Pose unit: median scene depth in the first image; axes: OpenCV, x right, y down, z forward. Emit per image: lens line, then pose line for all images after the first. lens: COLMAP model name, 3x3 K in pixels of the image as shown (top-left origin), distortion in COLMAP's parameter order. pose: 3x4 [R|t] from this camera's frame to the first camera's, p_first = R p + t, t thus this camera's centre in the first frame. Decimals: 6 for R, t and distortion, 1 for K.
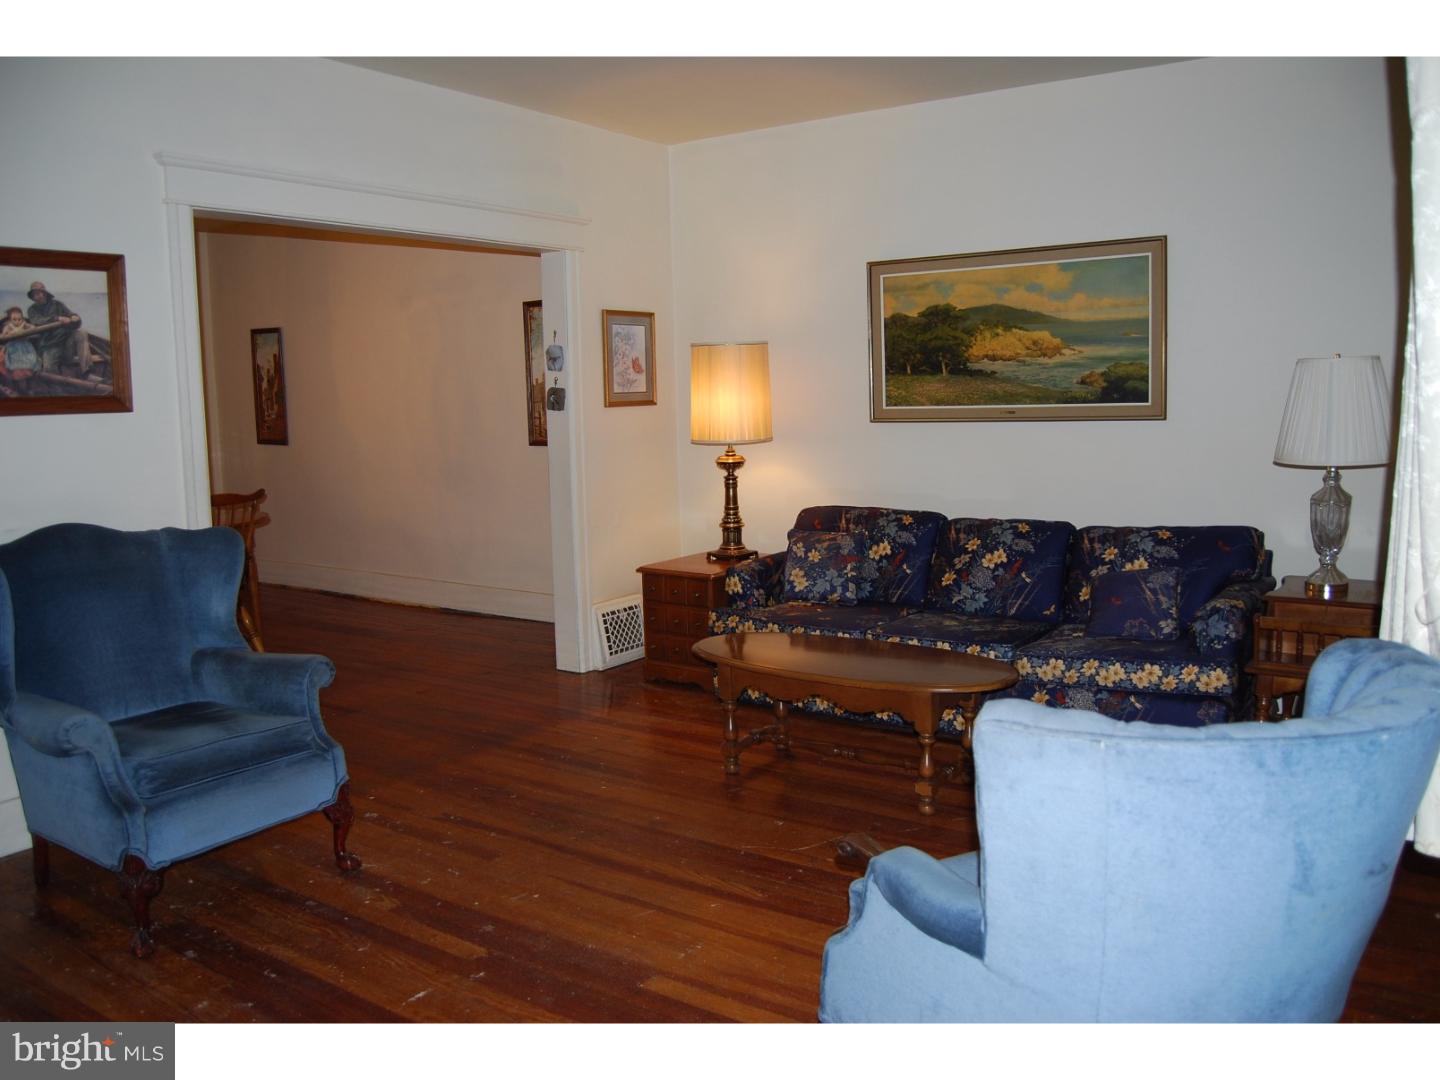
lens RADIAL K [[1139.6, 0, 718.3], [0, 1139.6, 538.3], [0, 0, 1]] dist [-0.092695, 0.037895]
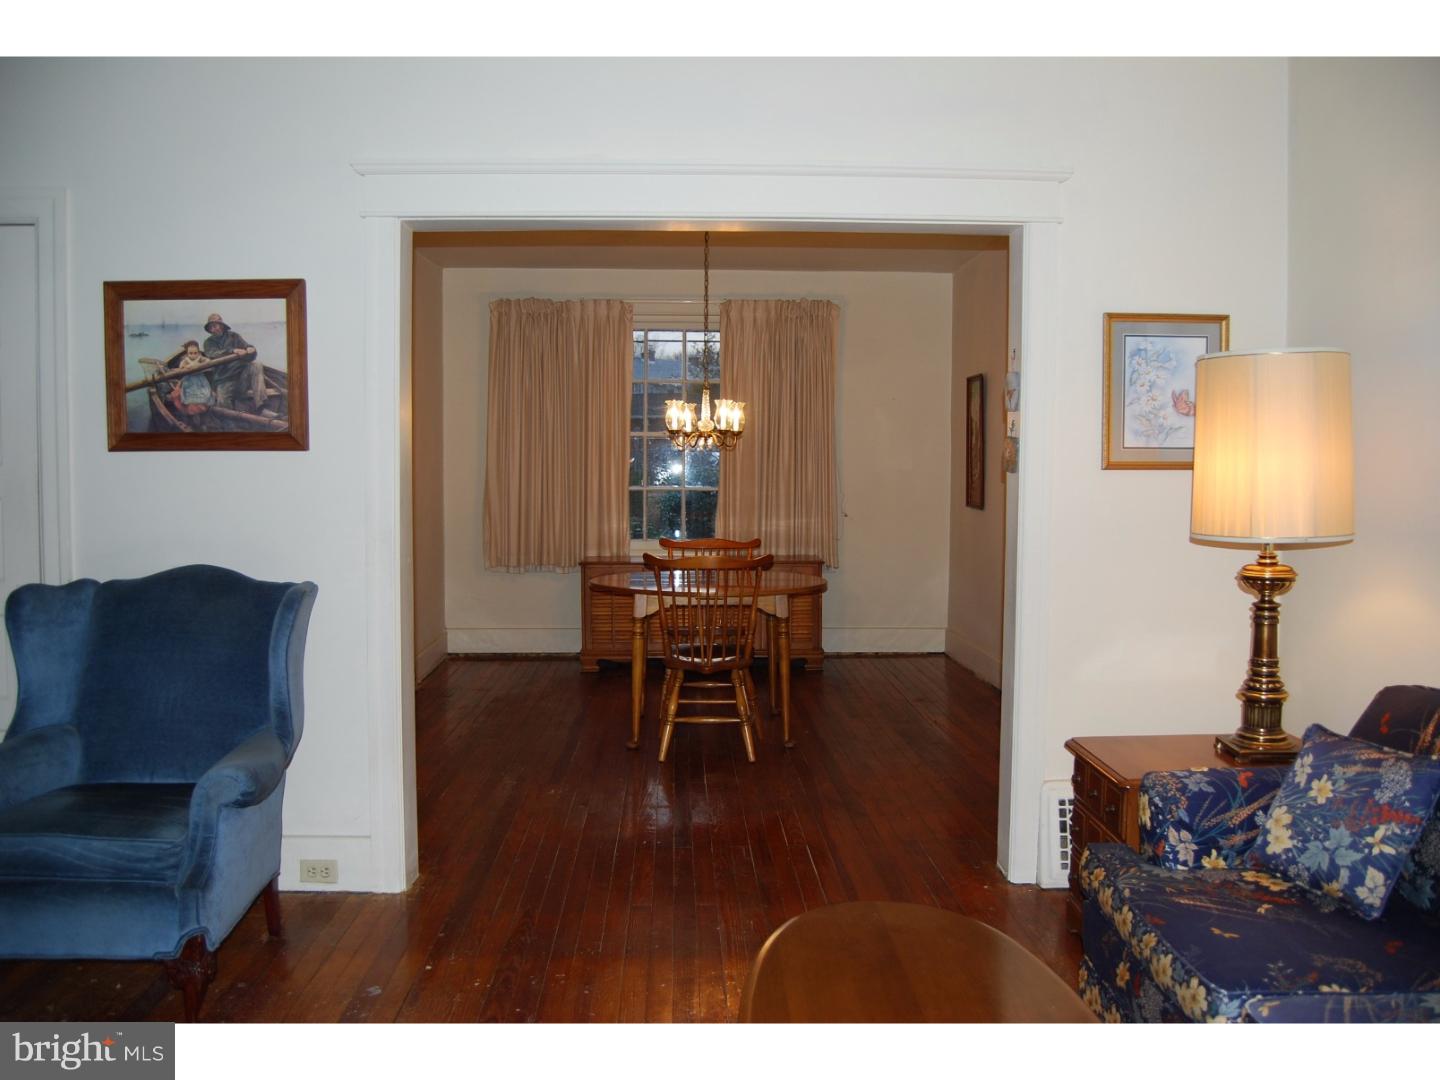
lens RADIAL K [[1139.6, 0, 720.8], [0, 1139.6, 539.5], [0, 0, 1]] dist [-0.092695, 0.037895]
pose [[0.600383, 0.072008, -0.796464, 0.422199], [-0.118043, 0.993008, 0.000795, -0.084362], [0.790953, 0.093540, 0.604685, 0.736721]]
